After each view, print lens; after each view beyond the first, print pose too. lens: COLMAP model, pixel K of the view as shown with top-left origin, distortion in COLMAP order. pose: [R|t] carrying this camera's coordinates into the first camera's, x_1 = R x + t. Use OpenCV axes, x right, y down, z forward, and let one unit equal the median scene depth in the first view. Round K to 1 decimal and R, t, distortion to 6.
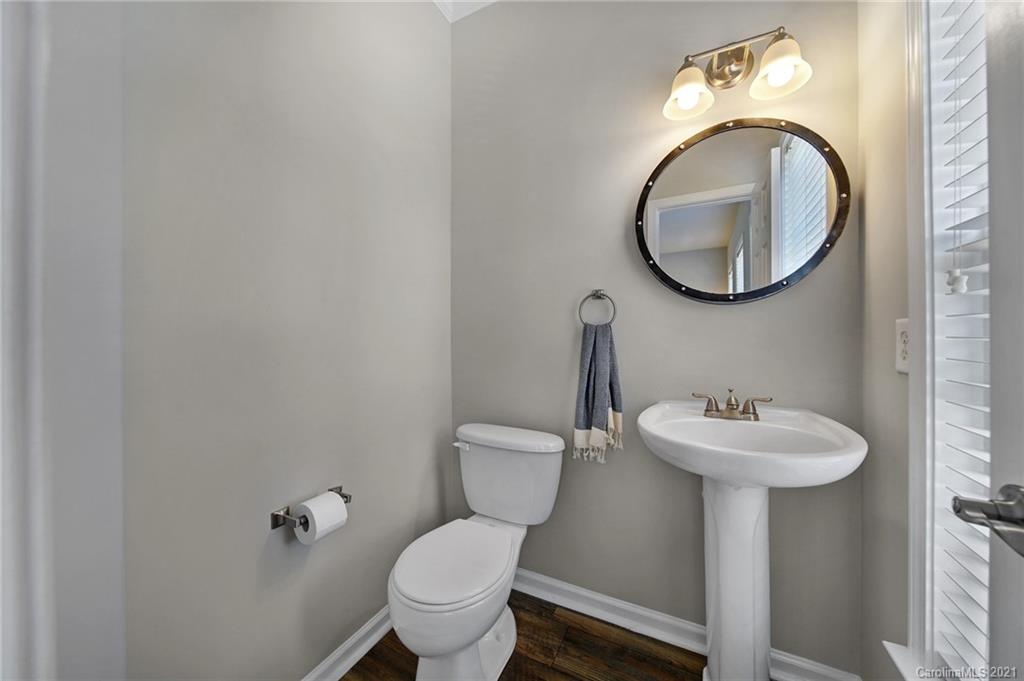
lens RADIAL K [[356.7, 0, 511.1], [0, 356.7, 336.4], [0, 0, 1]] dist [-0.002760, -0.001044]
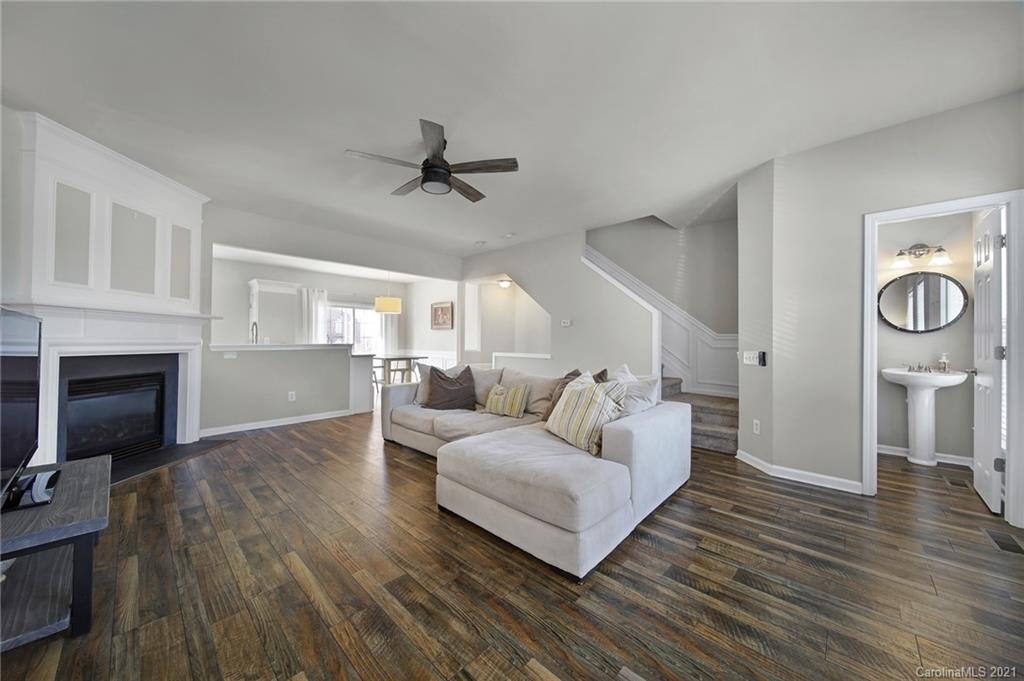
lens RADIAL K [[356.7, 0, 514.1], [0, 356.7, 335.3], [0, 0, 1]] dist [-0.002760, -0.001044]
pose [[0.961124, 0.014216, -0.275750, -1.693778], [-0.019453, 0.999678, -0.016264, 0.023705], [0.275430, 0.020995, 0.961092, -2.584658]]
